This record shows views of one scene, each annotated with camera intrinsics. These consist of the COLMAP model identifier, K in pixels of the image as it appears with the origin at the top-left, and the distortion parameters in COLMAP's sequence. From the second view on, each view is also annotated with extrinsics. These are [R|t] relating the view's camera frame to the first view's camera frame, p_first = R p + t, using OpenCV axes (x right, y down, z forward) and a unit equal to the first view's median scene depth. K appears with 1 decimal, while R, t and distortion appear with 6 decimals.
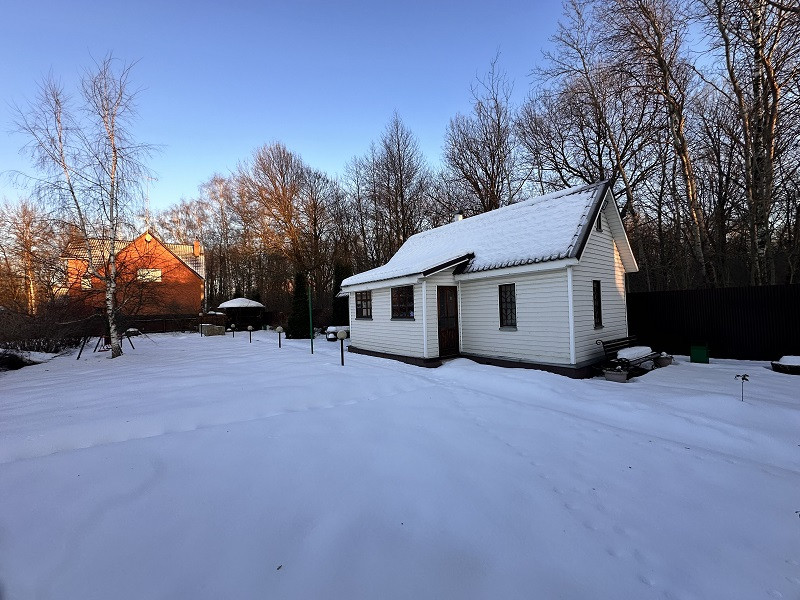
lens RADIAL K [[315.5, 0, 400.0], [0, 315.5, 300.0], [0, 0, 1]] dist [-0.003060, 0.000347]
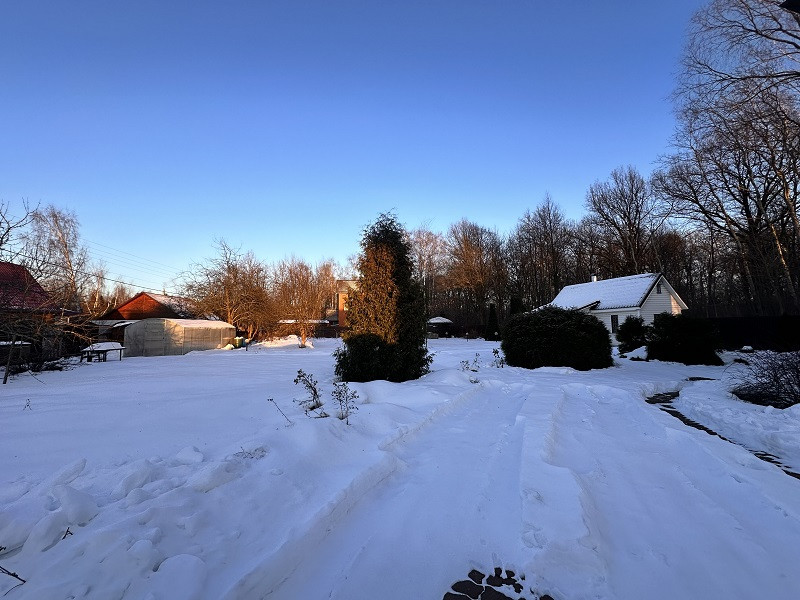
lens RADIAL K [[315.5, 0, 400.0], [0, 315.5, 300.0], [0, 0, 1]] dist [-0.003060, 0.000347]
pose [[0.919736, -0.010844, -0.392387, -0.071046], [-0.009920, 0.998657, -0.050849, -0.007862], [0.392411, 0.050660, 0.918394, -0.583700]]
